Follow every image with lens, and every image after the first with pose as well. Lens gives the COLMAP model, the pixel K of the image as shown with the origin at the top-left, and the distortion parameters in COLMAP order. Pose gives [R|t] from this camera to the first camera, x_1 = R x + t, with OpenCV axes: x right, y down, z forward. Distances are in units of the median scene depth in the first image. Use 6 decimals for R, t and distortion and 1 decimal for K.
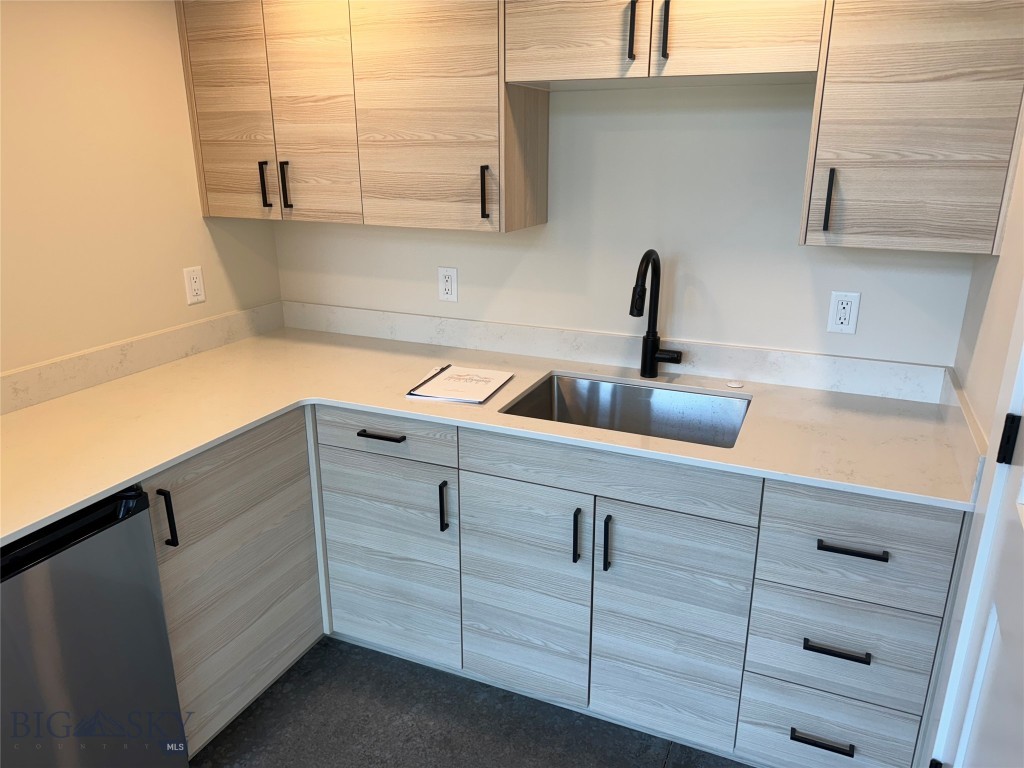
lens RADIAL K [[728.4, 0, 512.0], [0, 728.4, 384.0], [0, 0, 1]] dist [0.098748, -0.165952]
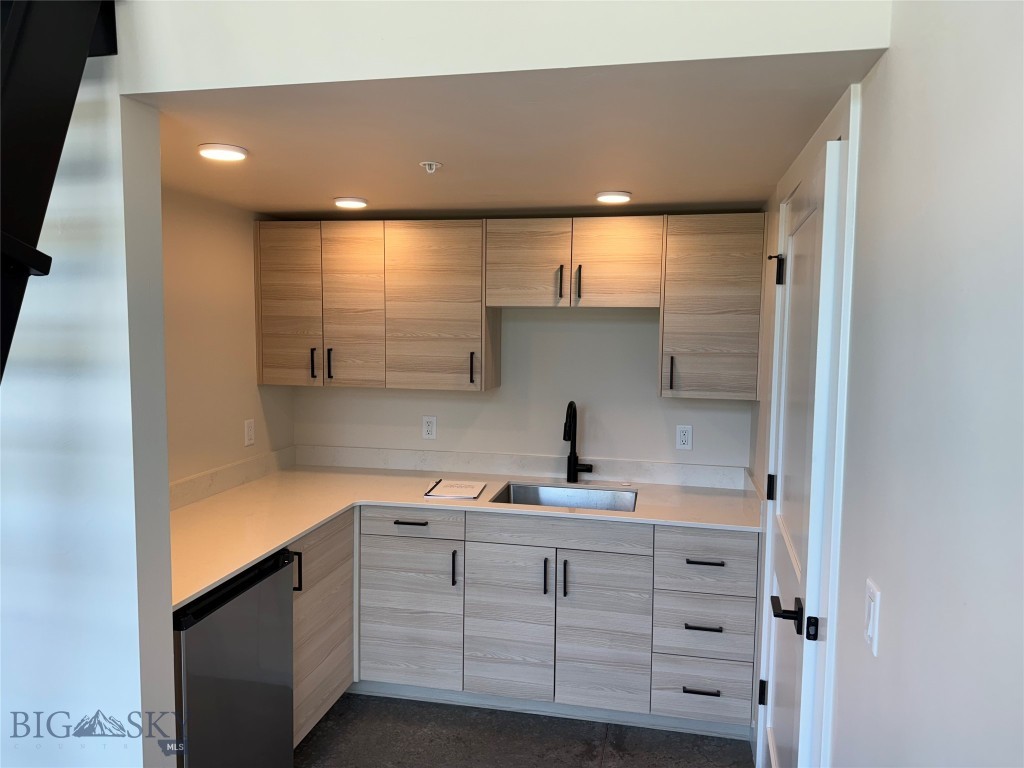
lens RADIAL K [[728.4, 0, 512.0], [0, 728.4, 384.0], [0, 0, 1]] dist [0.098748, -0.165952]
pose [[0.979338, -0.005083, 0.202168, -0.284353], [0.050333, 0.974353, -0.219324, 0.136264], [-0.195868, 0.224968, 0.954476, -0.566820]]
